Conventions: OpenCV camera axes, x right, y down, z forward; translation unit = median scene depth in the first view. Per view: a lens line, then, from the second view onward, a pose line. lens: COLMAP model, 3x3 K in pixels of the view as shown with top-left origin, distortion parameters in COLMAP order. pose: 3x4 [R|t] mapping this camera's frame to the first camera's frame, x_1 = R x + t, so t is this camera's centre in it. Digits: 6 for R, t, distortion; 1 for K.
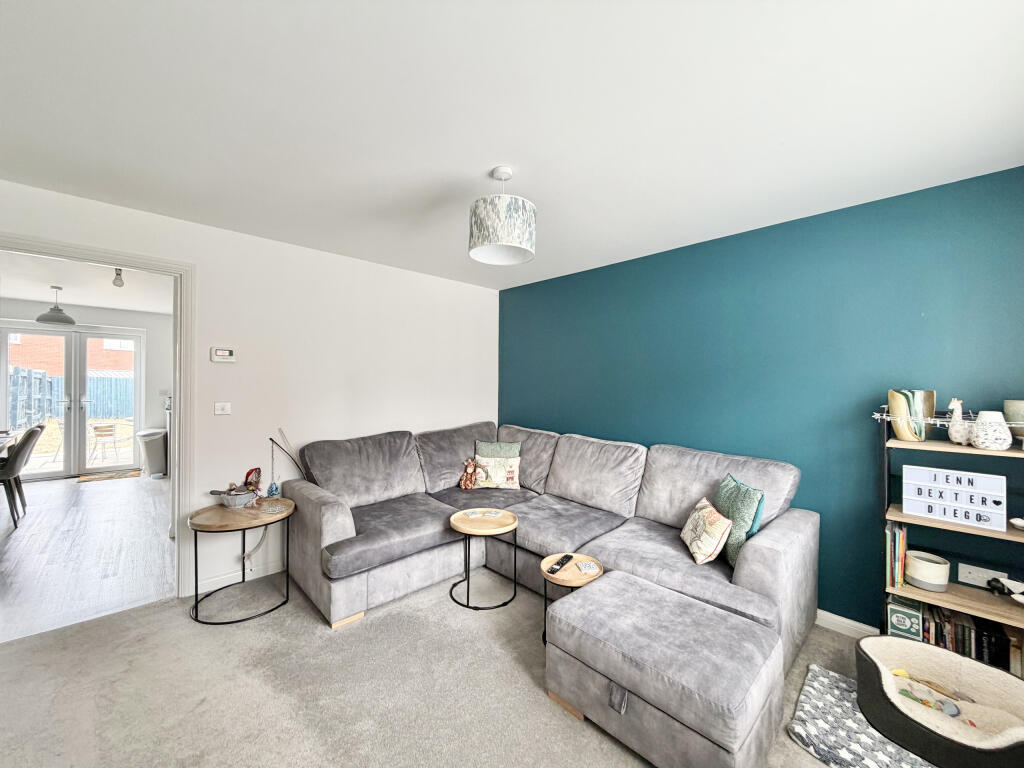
lens RADIAL K [[408.2, 0, 509.9], [0, 408.2, 384.2], [0, 0, 1]] dist [0.001516, 0.000252]
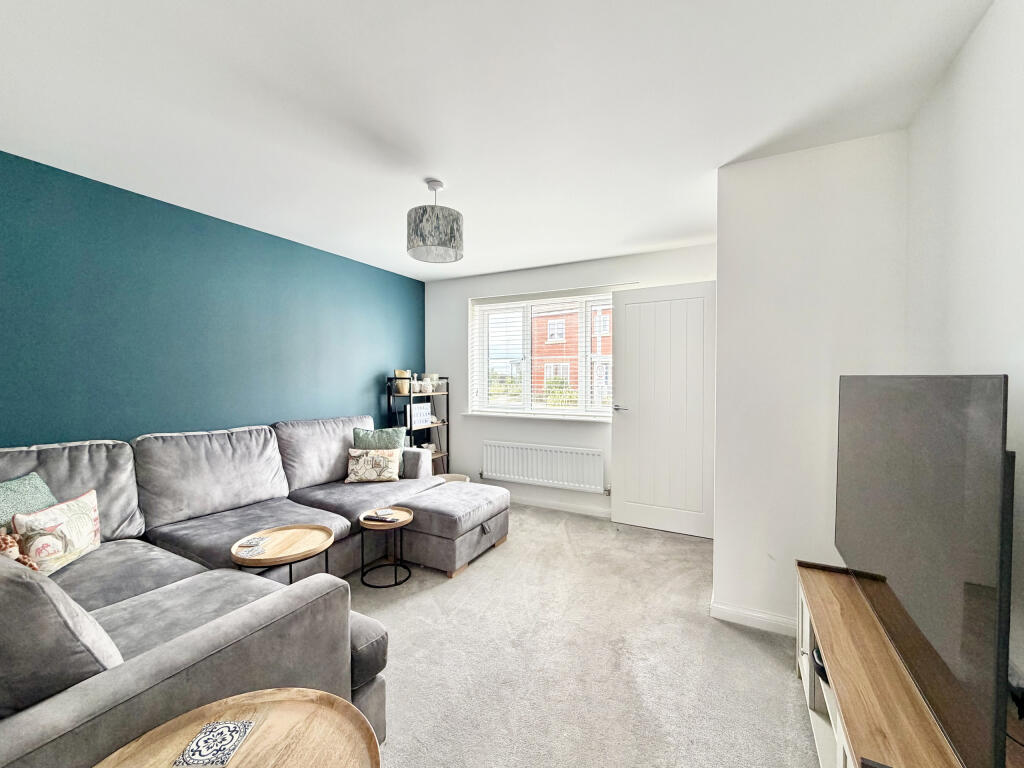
lens RADIAL K [[408.2, 0, 509.9], [0, 408.2, 384.2], [0, 0, 1]] dist [0.001516, 0.000252]
pose [[-0.319019, -0.024764, 0.947425, -0.798829], [-0.007033, 0.999693, 0.023762, 0.021835], [-0.947722, 0.000917, -0.319095, 0.761389]]
